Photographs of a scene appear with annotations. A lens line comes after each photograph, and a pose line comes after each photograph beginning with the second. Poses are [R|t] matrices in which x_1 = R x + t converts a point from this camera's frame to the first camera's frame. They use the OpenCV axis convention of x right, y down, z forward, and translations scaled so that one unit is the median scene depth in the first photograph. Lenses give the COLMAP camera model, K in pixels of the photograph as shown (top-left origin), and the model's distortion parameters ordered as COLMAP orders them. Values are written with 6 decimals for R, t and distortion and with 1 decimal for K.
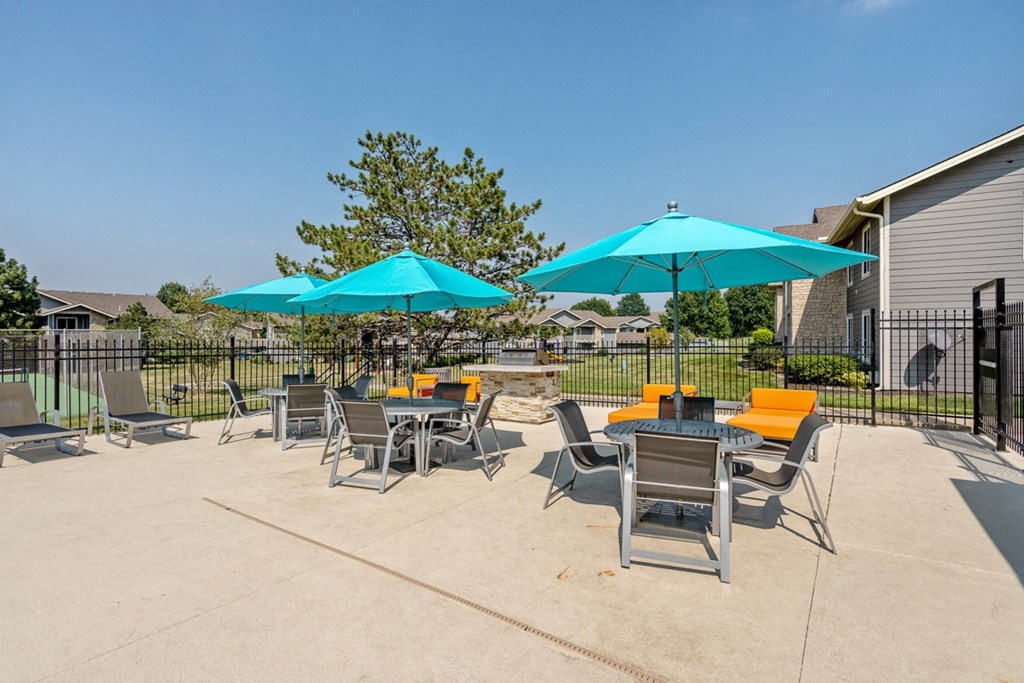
lens RADIAL K [[505.1, 0, 512.0], [0, 505.1, 341.5], [0, 0, 1]] dist [-0.002027, -0.000537]
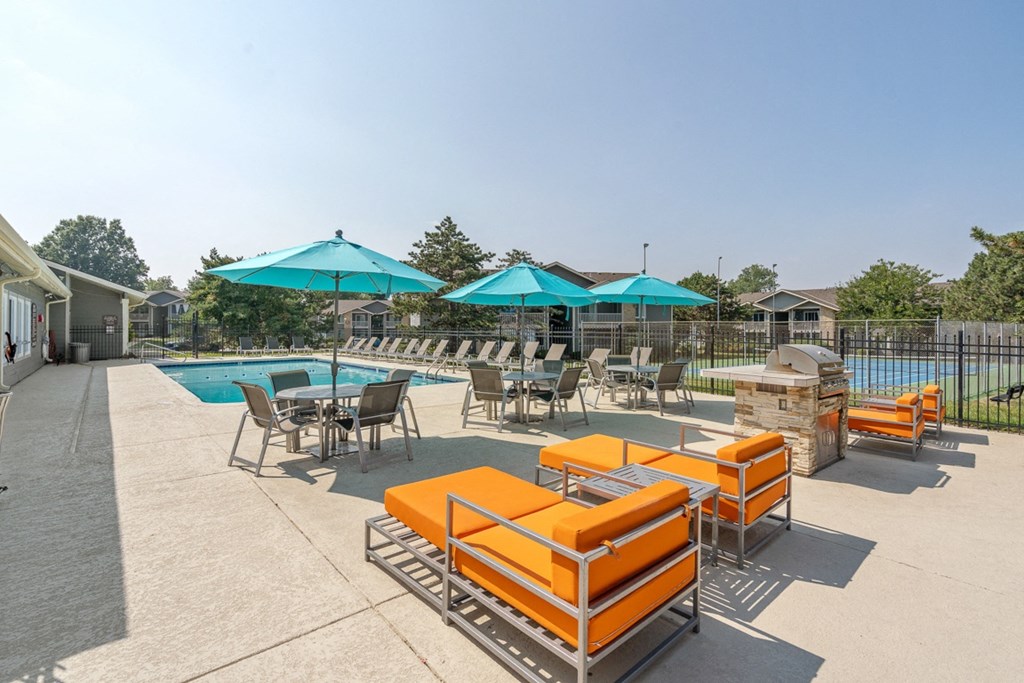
lens RADIAL K [[466.4, 0, 512.0], [0, 466.4, 341.5], [0, 0, 1]] dist [0.000709, 0.000309]
pose [[-0.270044, 0.014480, -0.962739, 0.690946], [-0.008452, 0.999813, 0.017409, 0.002866], [0.962811, 0.012838, -0.269871, 0.861340]]
